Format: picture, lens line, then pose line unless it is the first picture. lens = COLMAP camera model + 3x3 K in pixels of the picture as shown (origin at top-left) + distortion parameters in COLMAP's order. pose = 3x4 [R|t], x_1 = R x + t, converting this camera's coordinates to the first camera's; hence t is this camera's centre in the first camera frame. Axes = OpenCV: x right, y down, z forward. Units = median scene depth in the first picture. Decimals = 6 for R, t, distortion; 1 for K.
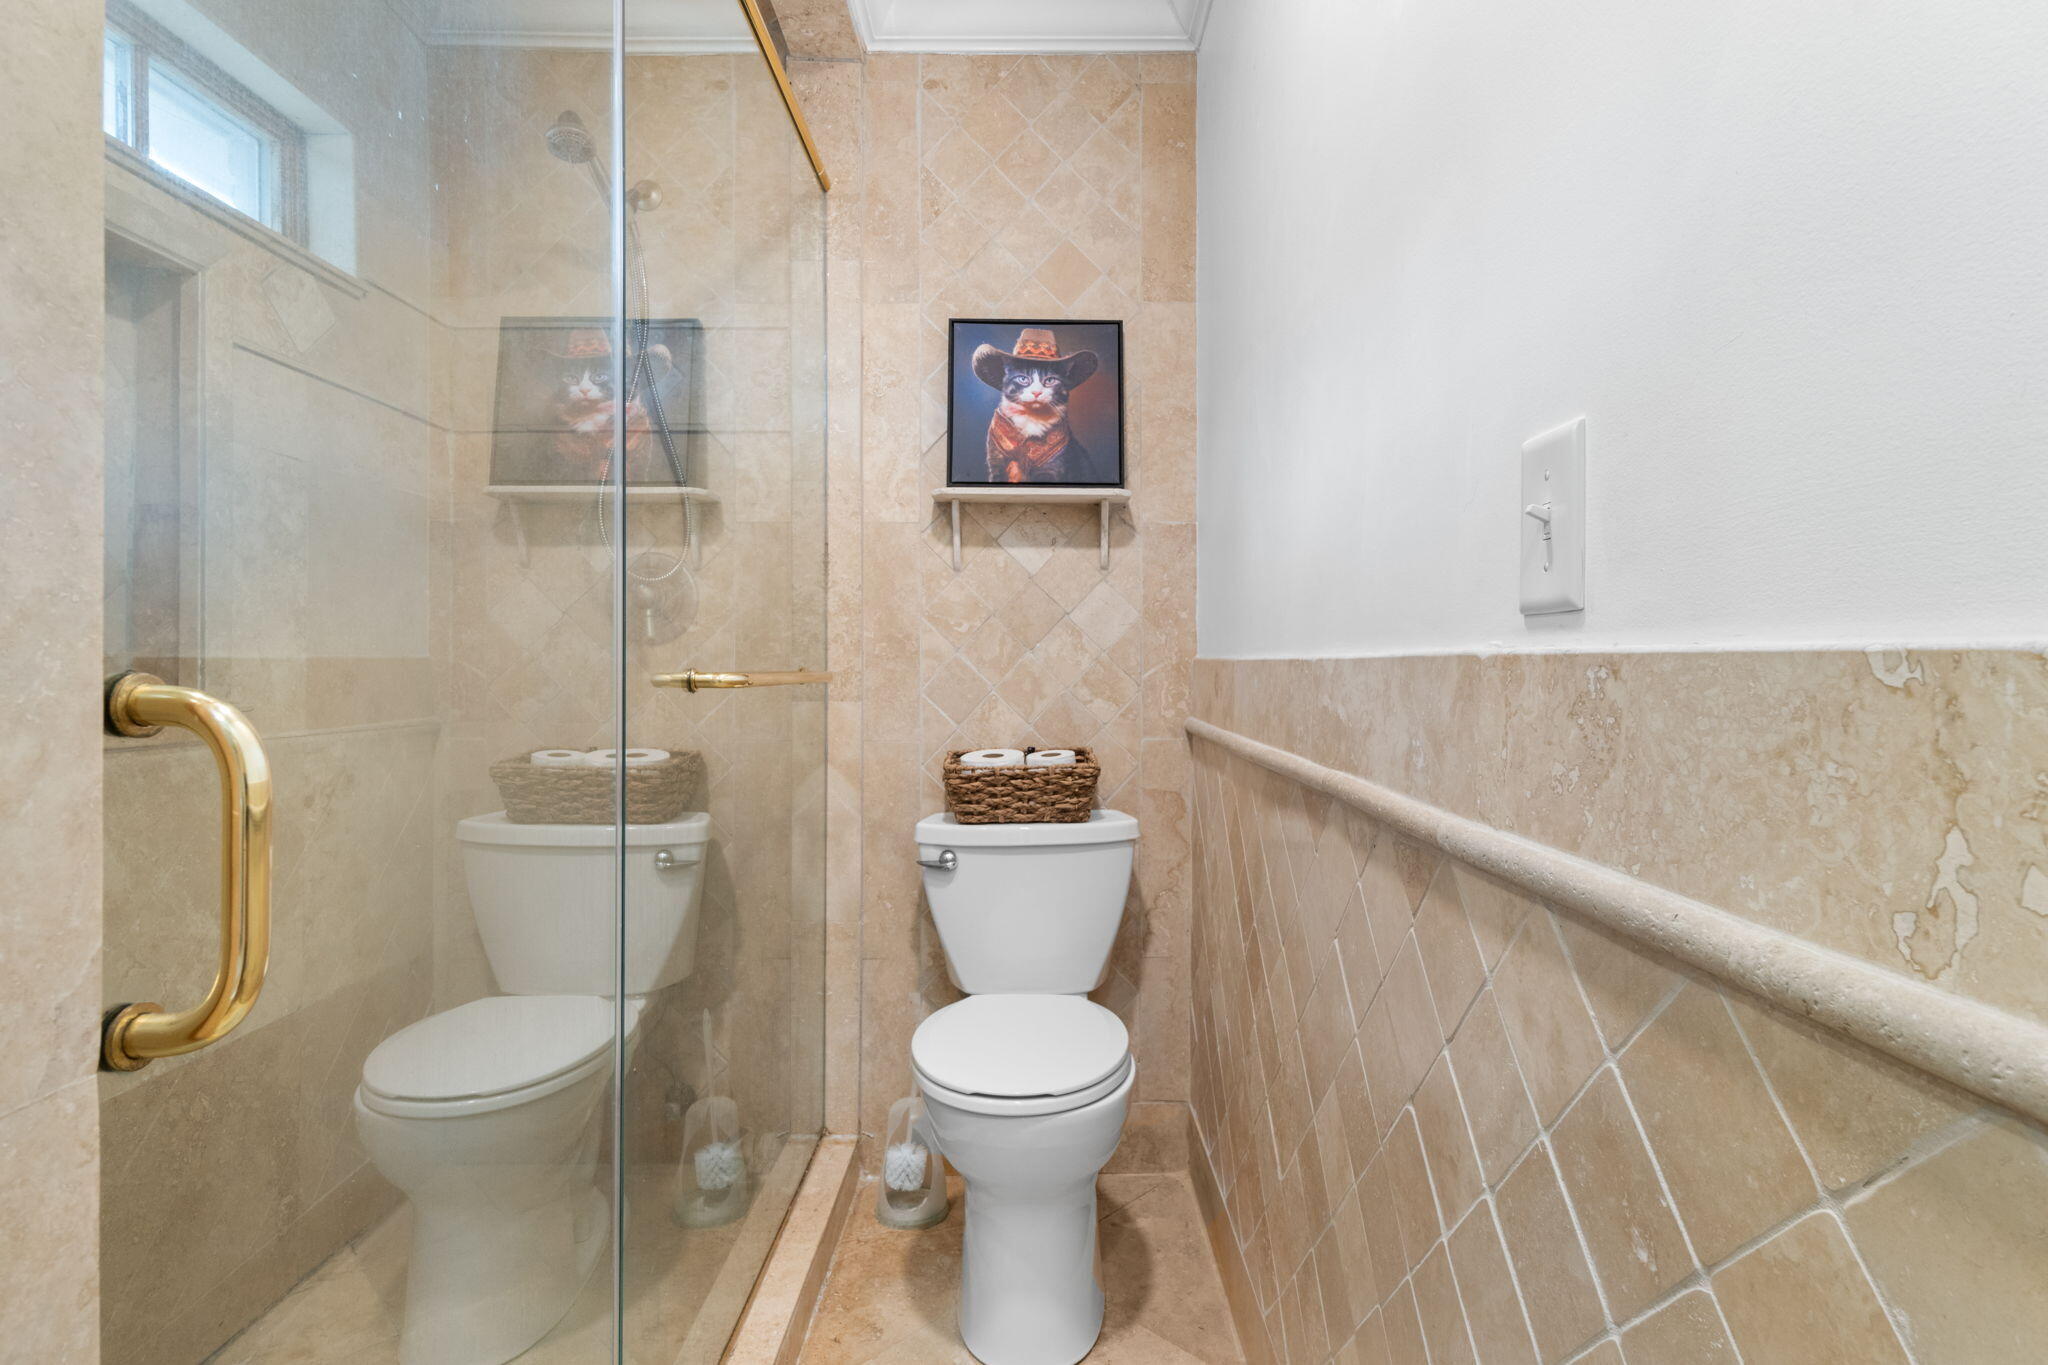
lens RADIAL K [[912.5, 0, 1026.9], [0, 912.5, 682.3], [0, 0, 1]] dist [0.004017, 0.000125]
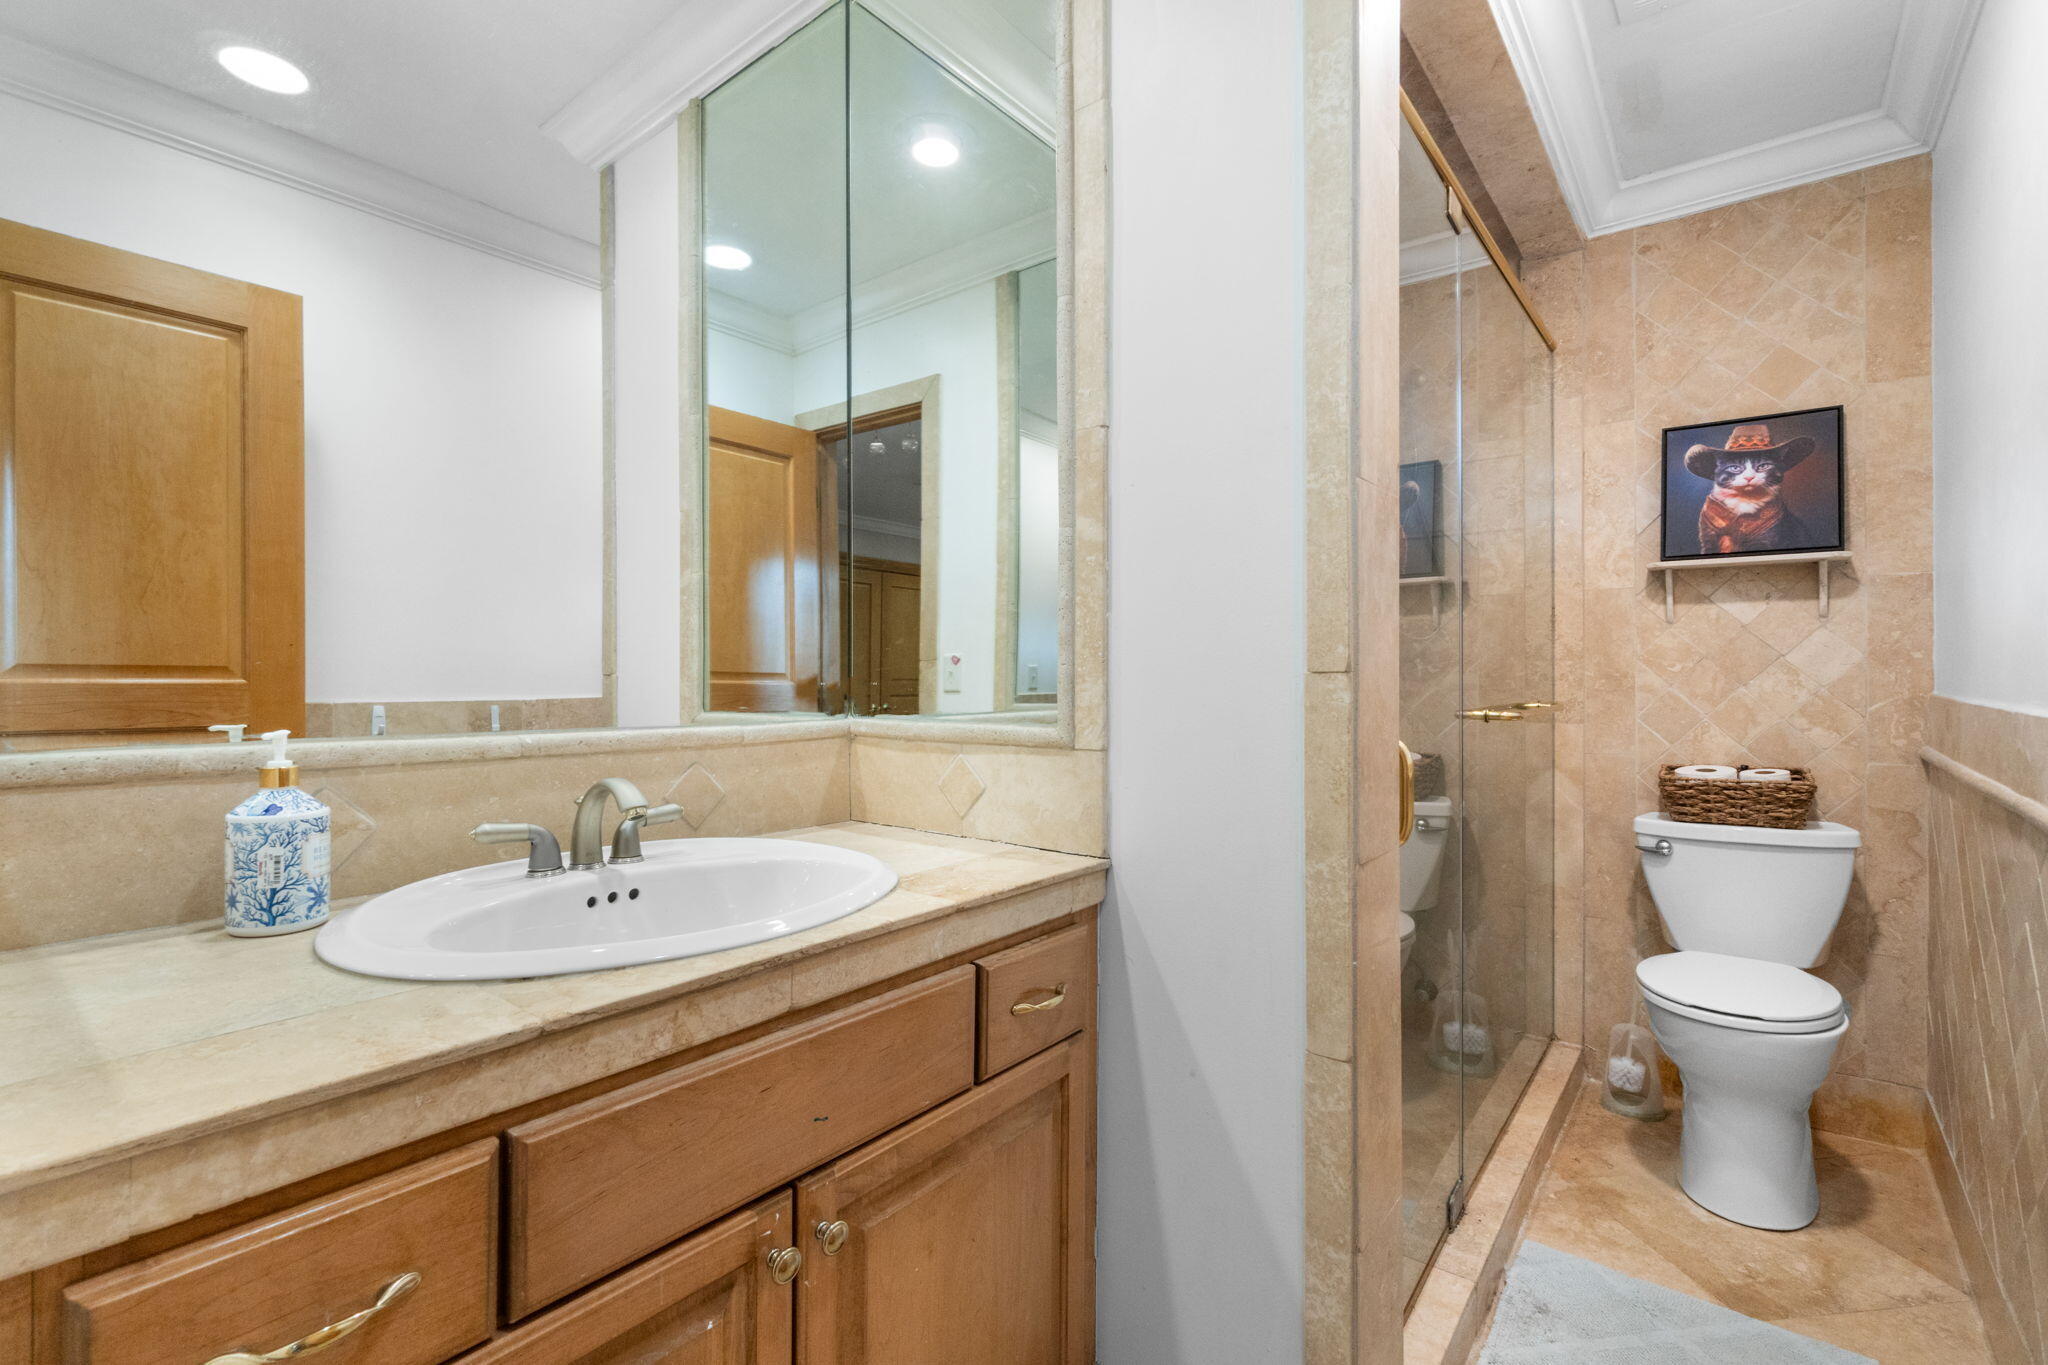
lens RADIAL K [[912.5, 0, 1031.9], [0, 912.5, 677.5], [0, 0, 1]] dist [0.004017, 0.000125]
pose [[0.785075, -0.003005, -0.619393, 0.014458], [0.002151, 0.999995, -0.002125, -0.046470], [0.619397, 0.000336, 0.785078, -0.561599]]
